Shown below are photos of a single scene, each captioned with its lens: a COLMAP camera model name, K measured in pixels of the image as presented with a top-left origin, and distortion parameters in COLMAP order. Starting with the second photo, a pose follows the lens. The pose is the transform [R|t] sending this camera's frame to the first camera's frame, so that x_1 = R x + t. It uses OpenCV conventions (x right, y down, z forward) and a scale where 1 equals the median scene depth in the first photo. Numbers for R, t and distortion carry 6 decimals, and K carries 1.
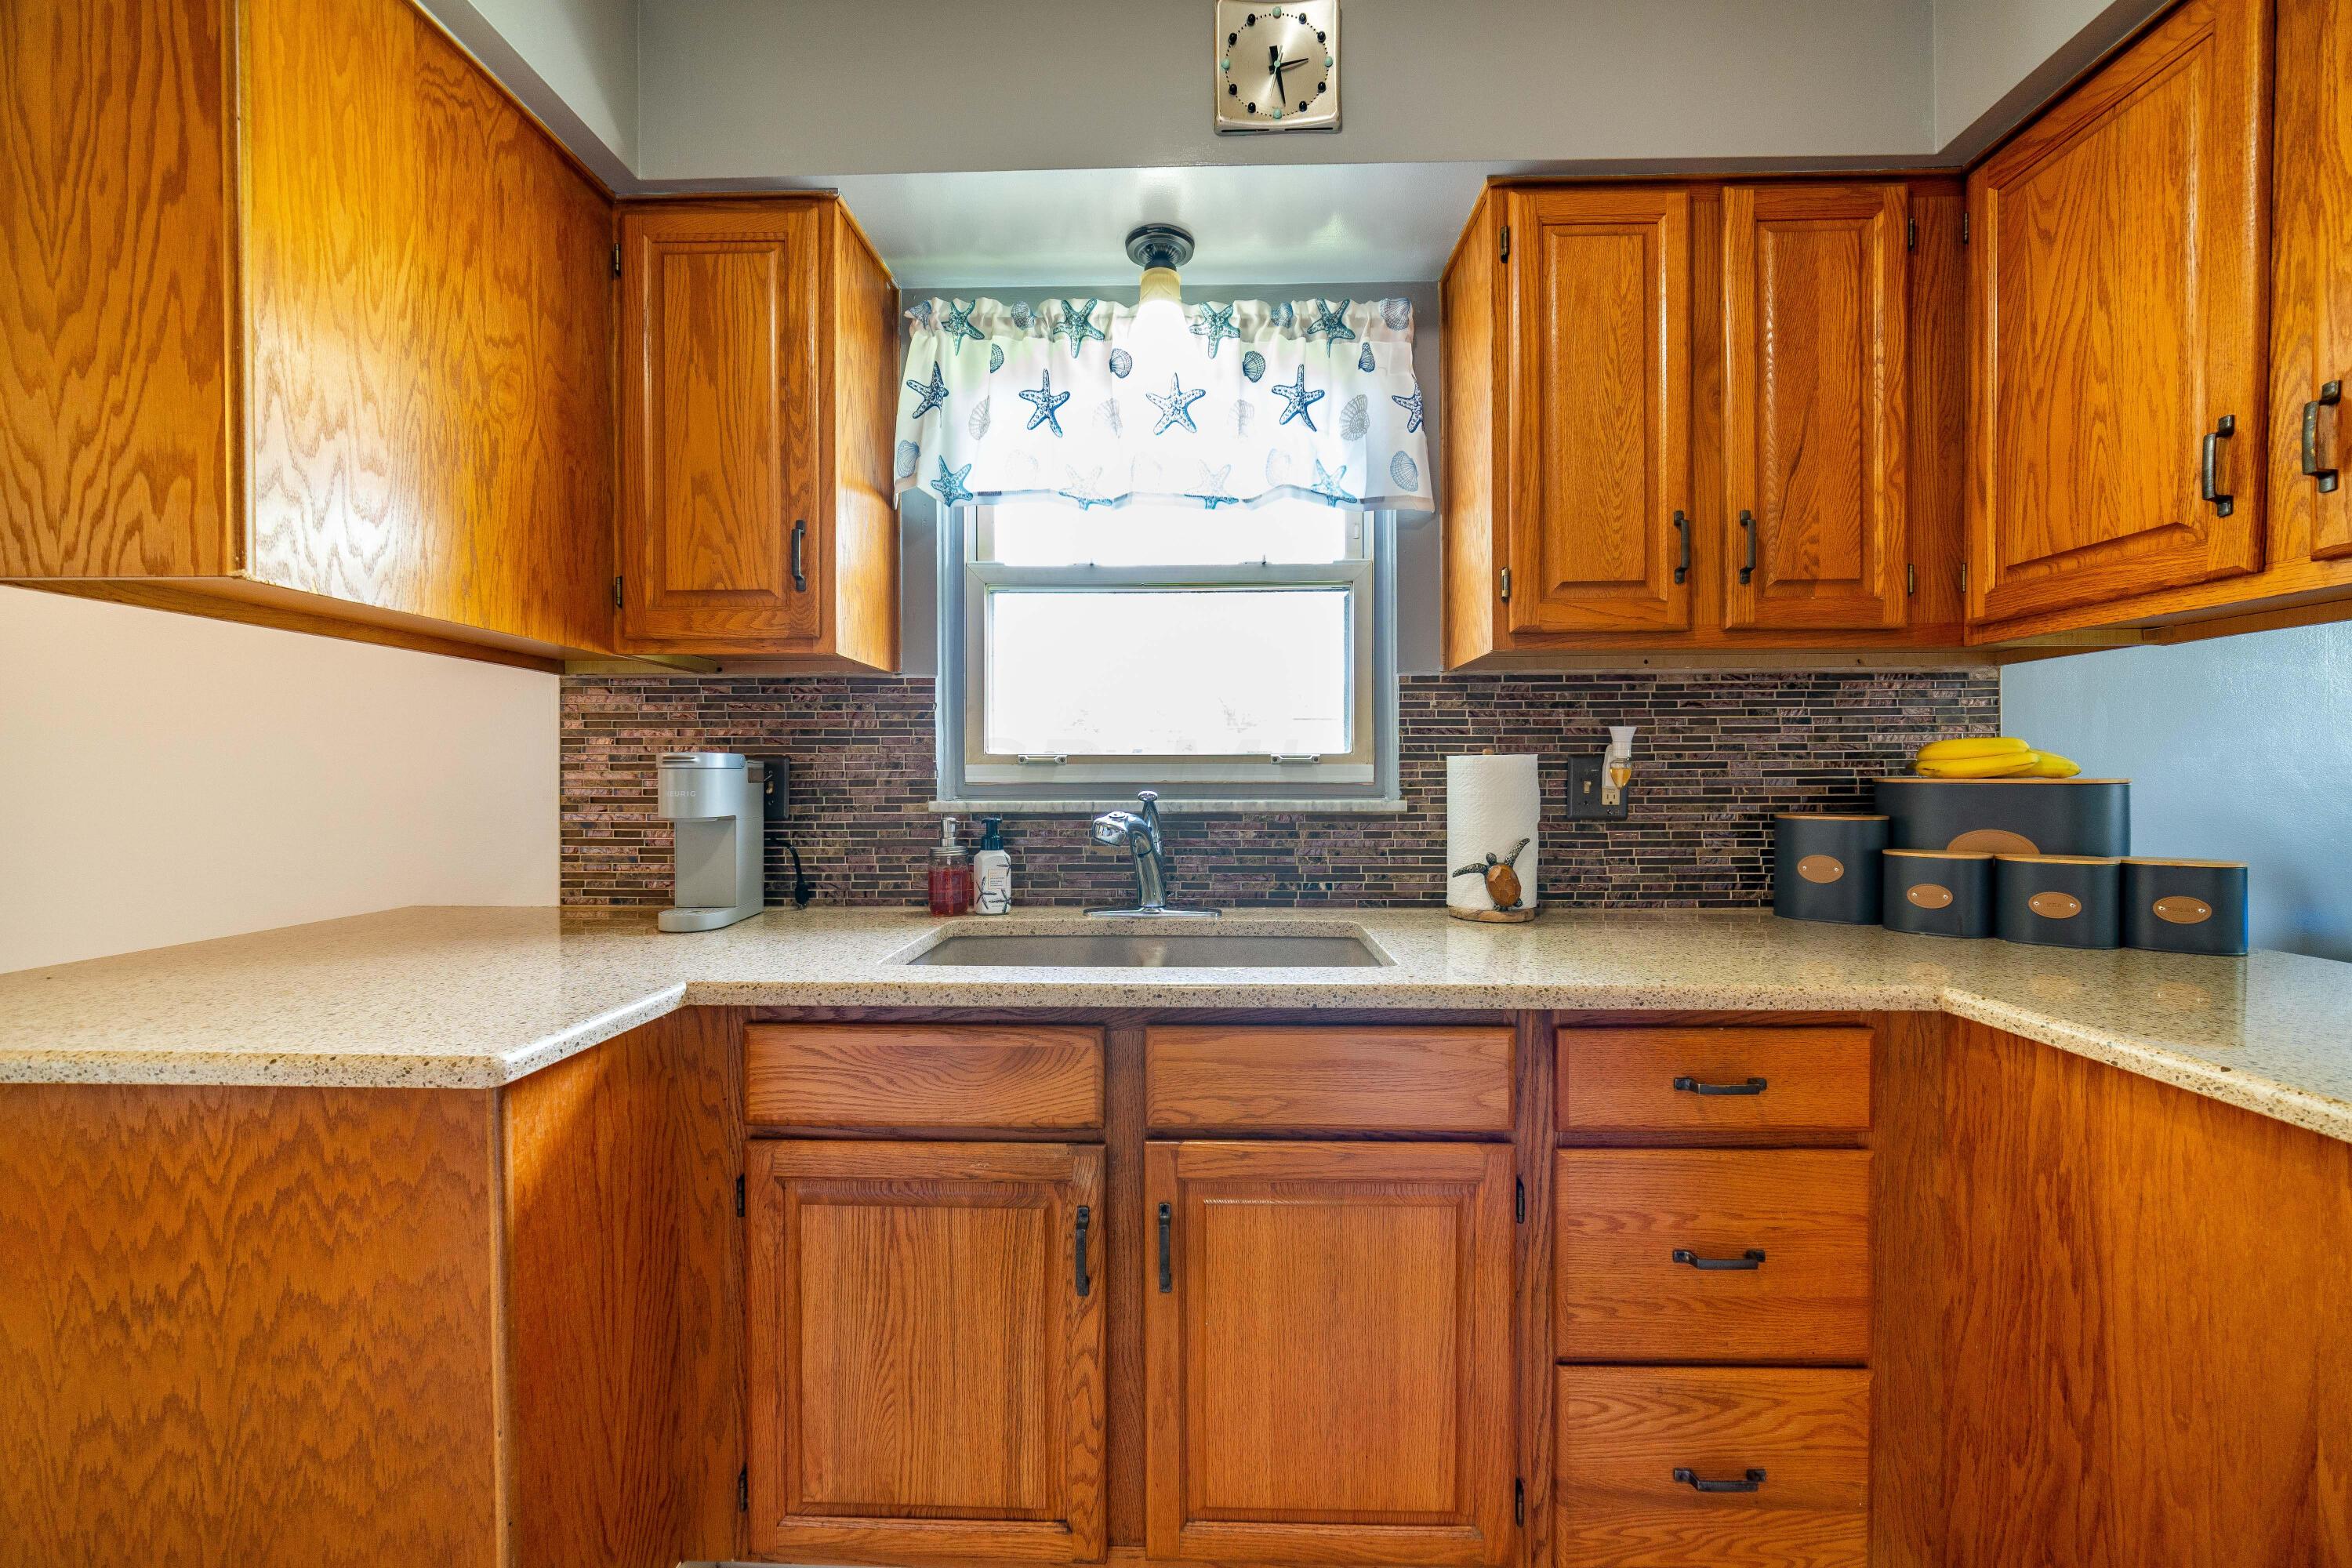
lens RADIAL K [[933.5, 0, 1176.0], [0, 933.5, 784.0], [0, 0, 1]] dist [0.001914, 0.000448]
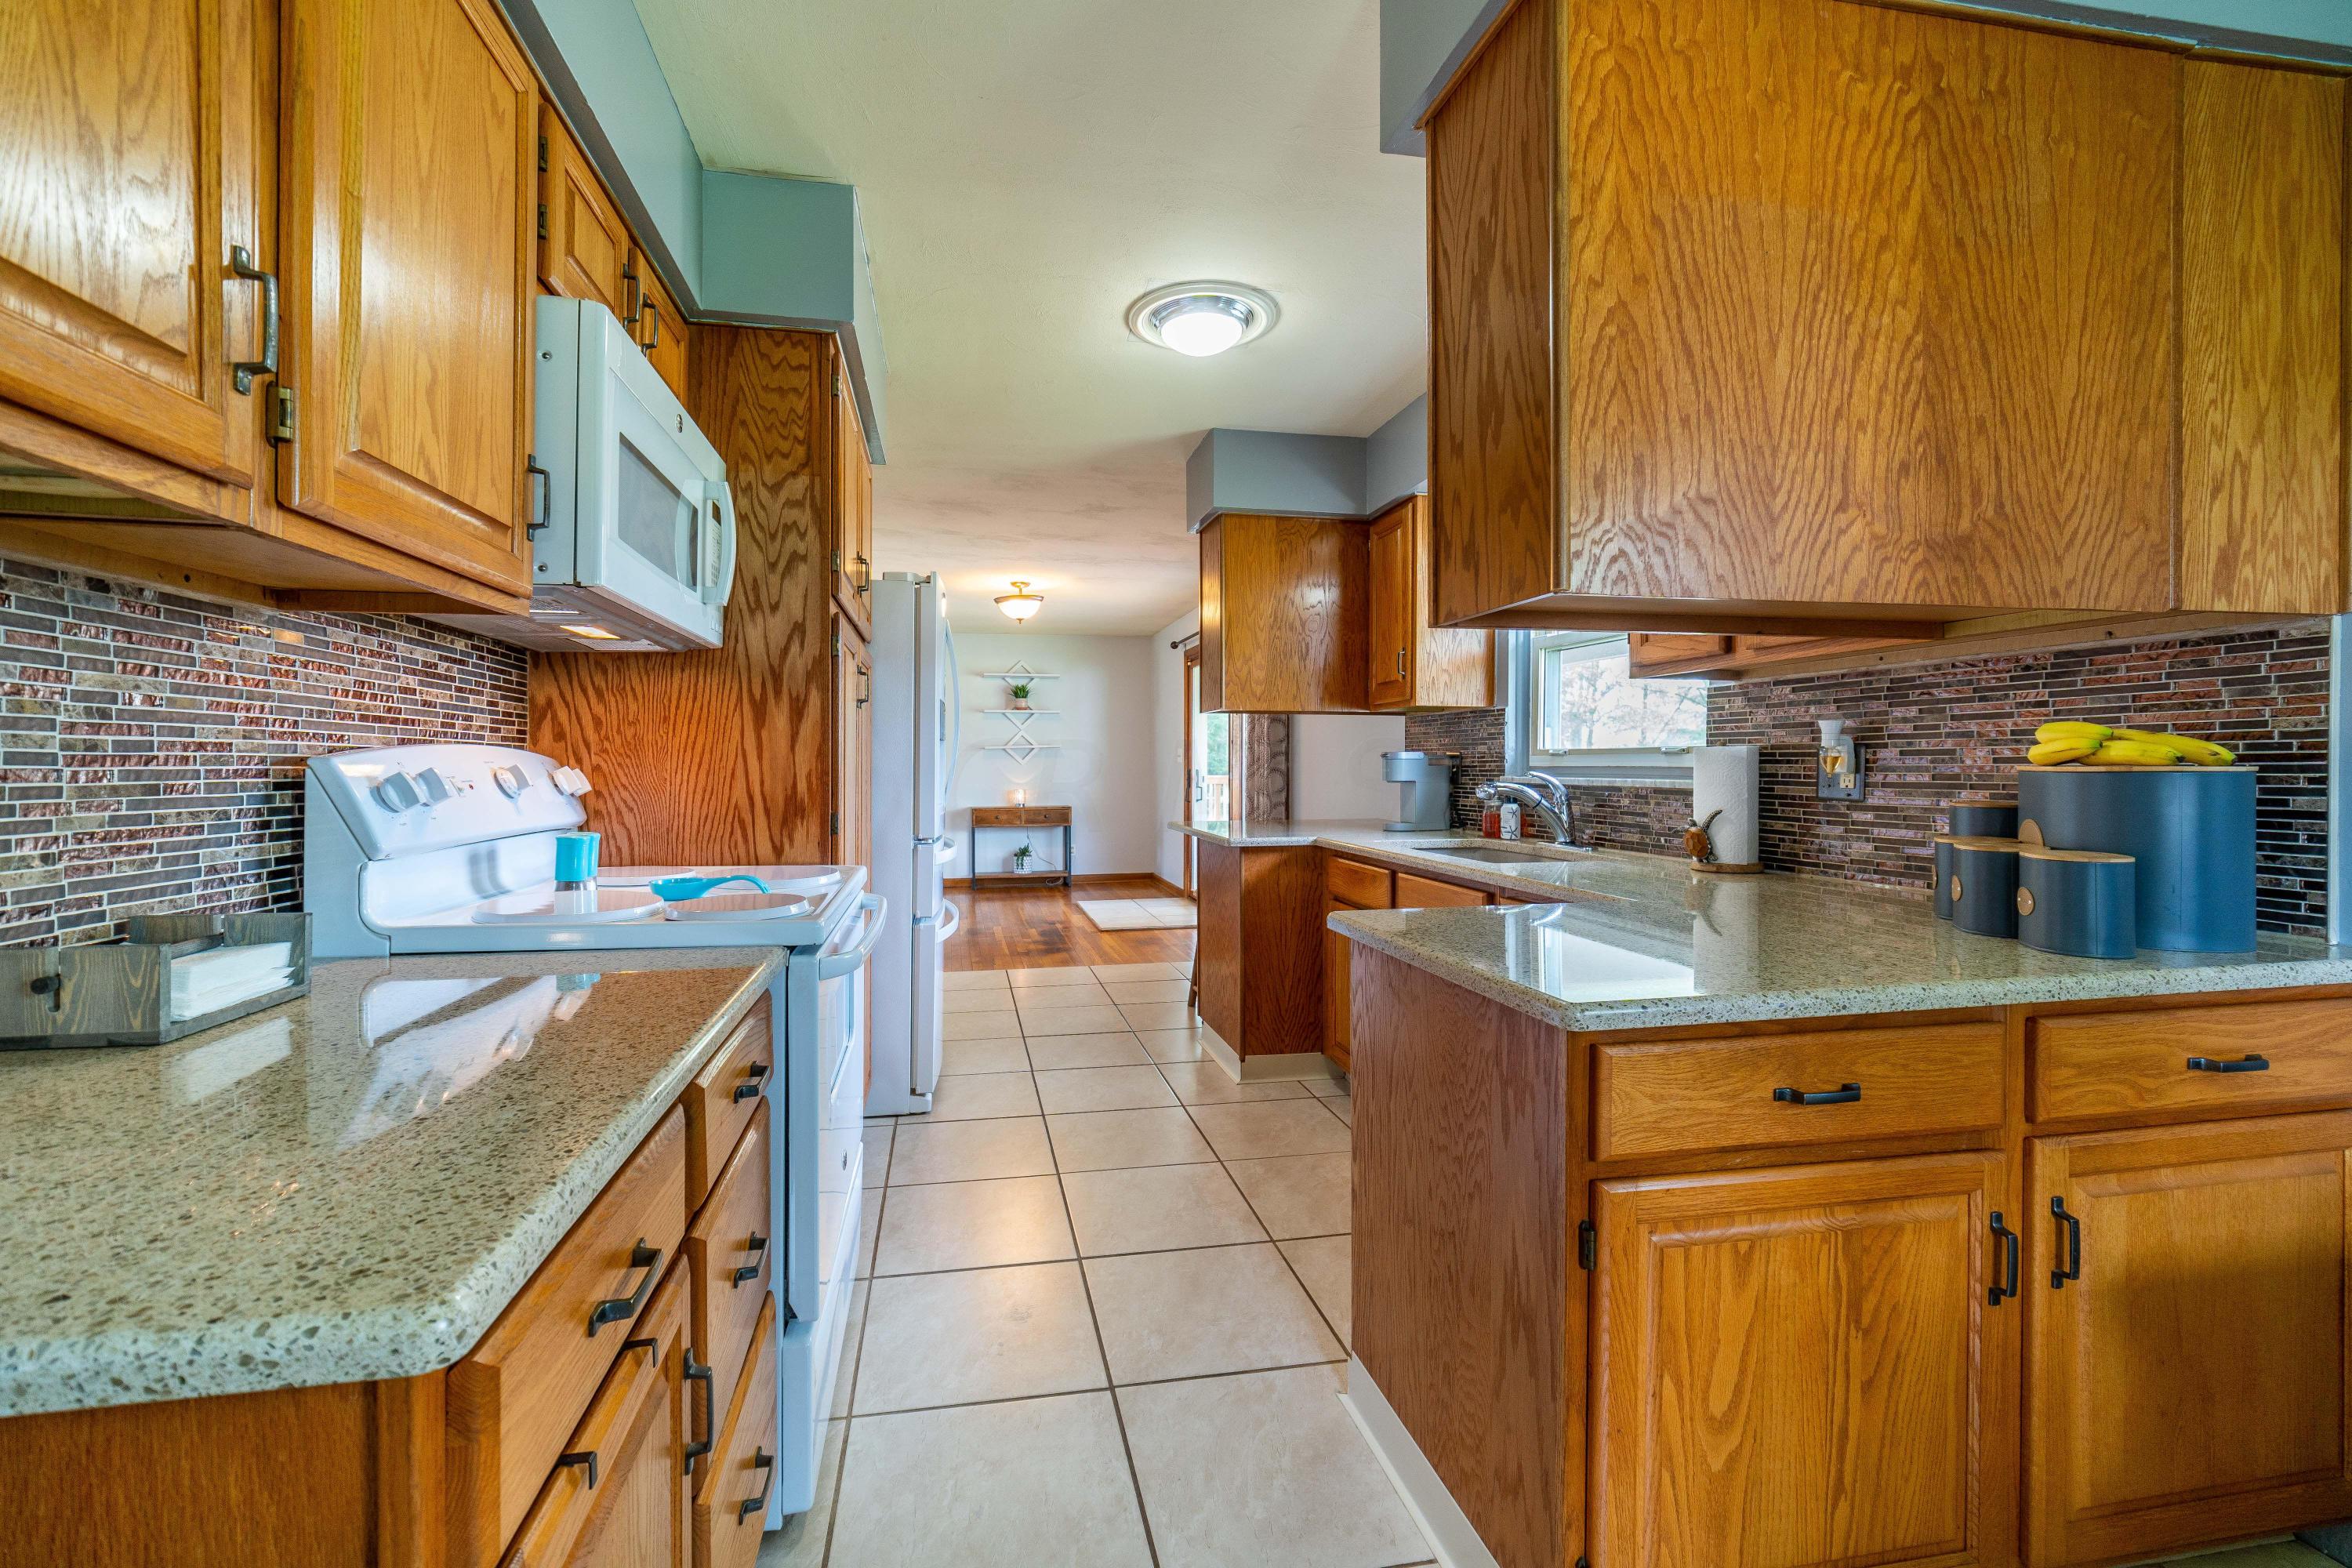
lens RADIAL K [[953.8, 0, 1183.9], [0, 953.8, 776.7], [0, 0, 1]] dist [0.000101, -0.000039]
pose [[0.264271, 0.014637, -0.964338, 1.369238], [-0.006790, 0.999888, 0.013316, -0.001615], [0.964425, 0.003029, 0.264340, -0.085107]]
